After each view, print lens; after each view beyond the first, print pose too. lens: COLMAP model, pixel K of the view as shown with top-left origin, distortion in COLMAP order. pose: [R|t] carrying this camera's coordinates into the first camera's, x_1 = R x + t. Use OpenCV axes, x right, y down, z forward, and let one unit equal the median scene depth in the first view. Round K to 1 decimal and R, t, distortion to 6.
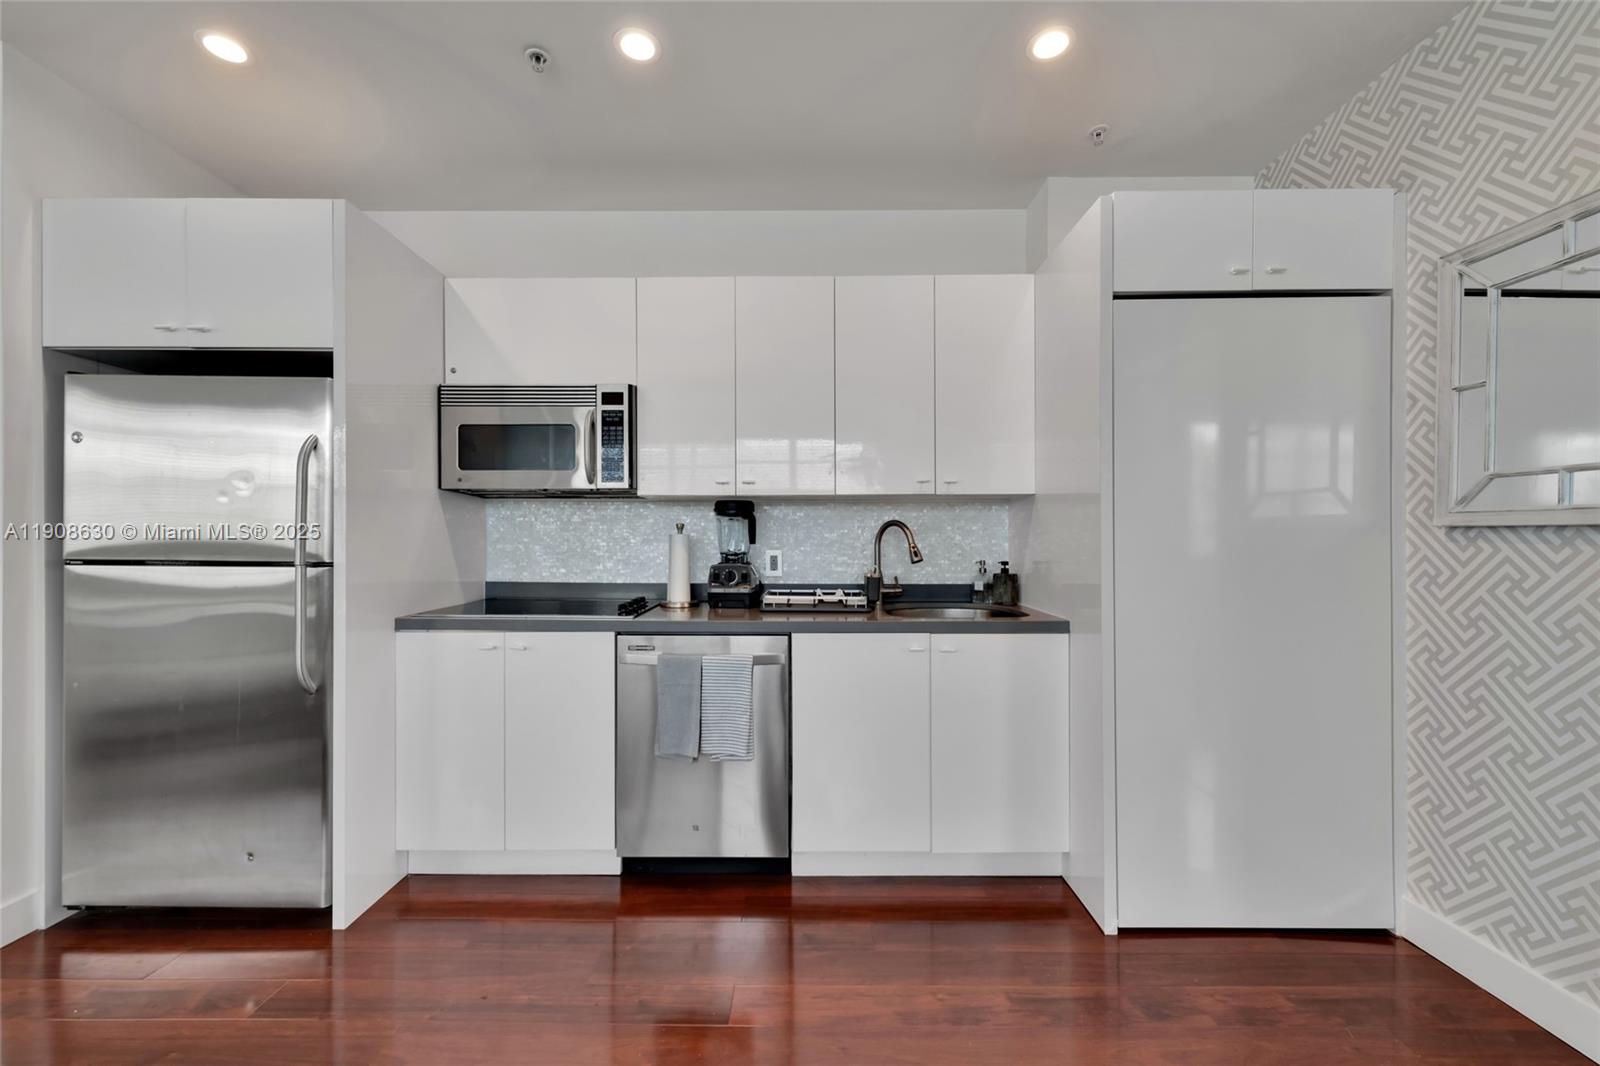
lens RADIAL K [[674.6, 0, 800.0], [0, 674.6, 539.8], [0, 0, 1]] dist [0.008257, 0.000251]
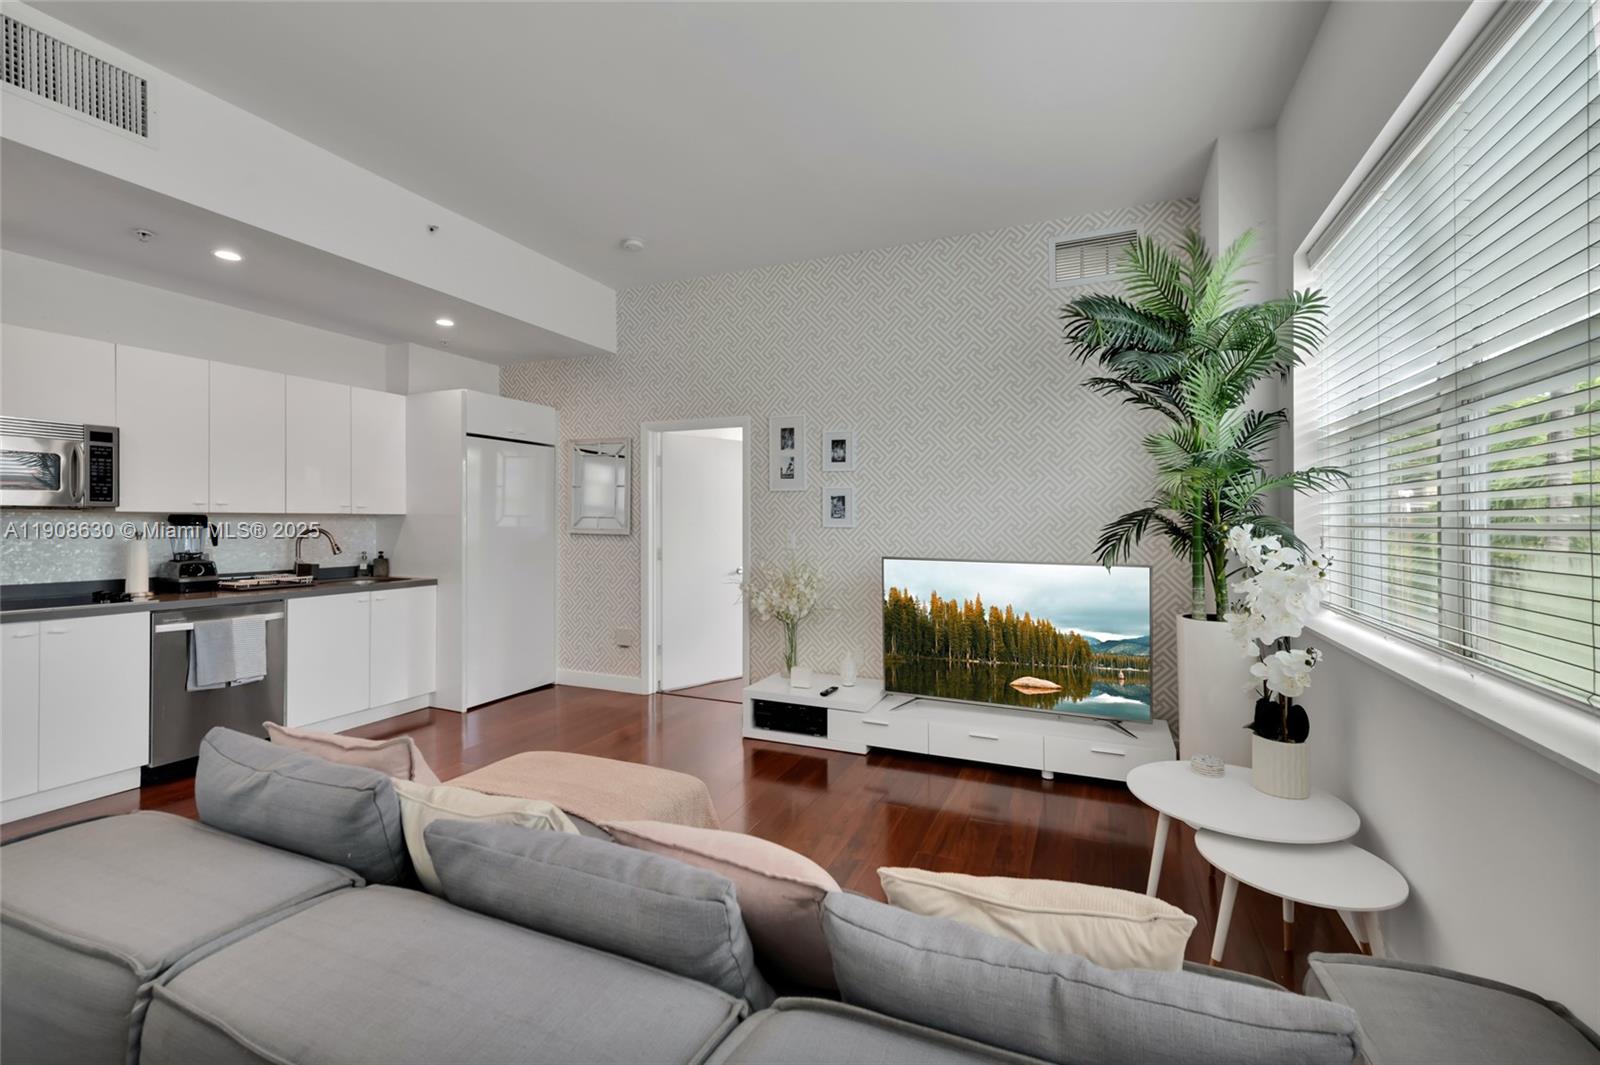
lens RADIAL K [[674.6, 0, 801.0], [0, 674.6, 523.5], [0, 0, 1]] dist [0.008257, 0.000251]
pose [[0.388764, 0.000109, 0.921337, -0.958511], [-0.002793, 0.999996, 0.001060, -0.048657], [-0.921333, -0.002985, 0.388763, -0.743233]]
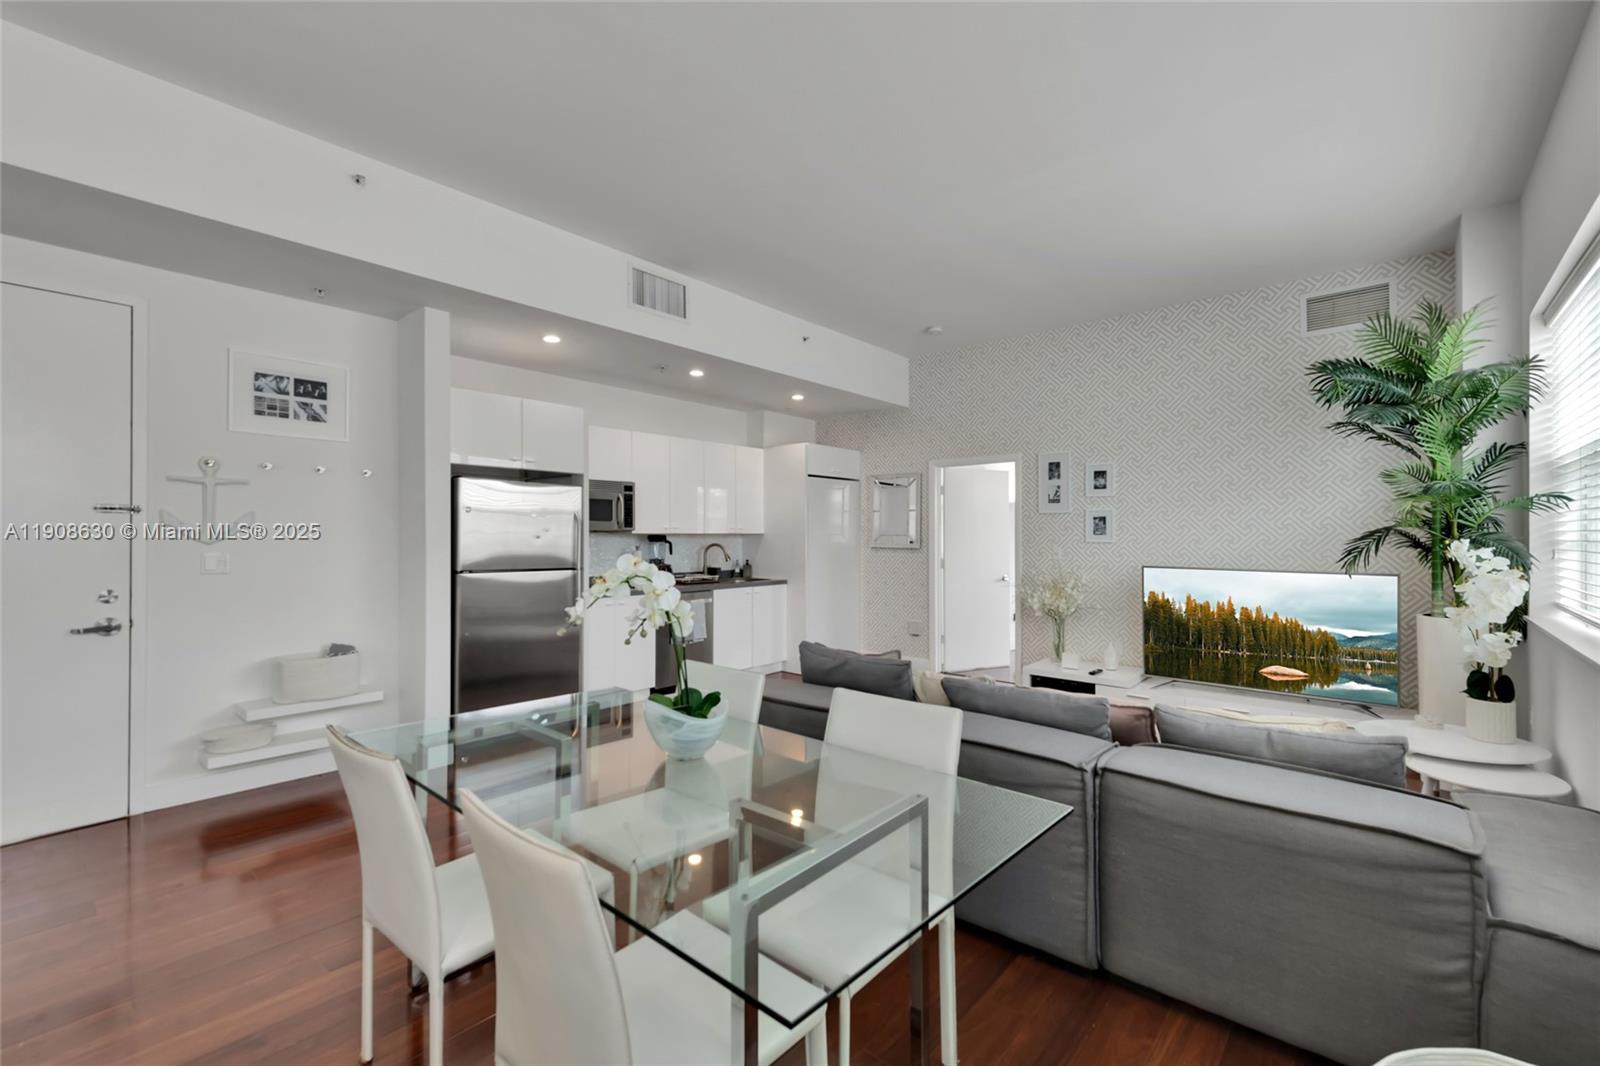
lens RADIAL K [[674.6, 0, 811.3], [0, 674.6, 544.6], [0, 0, 1]] dist [0.008257, 0.000251]
pose [[0.639877, -0.007678, 0.768439, -1.554382], [0.000537, 0.999954, 0.009544, -0.051116], [-0.768477, -0.005694, 0.639852, -0.823600]]
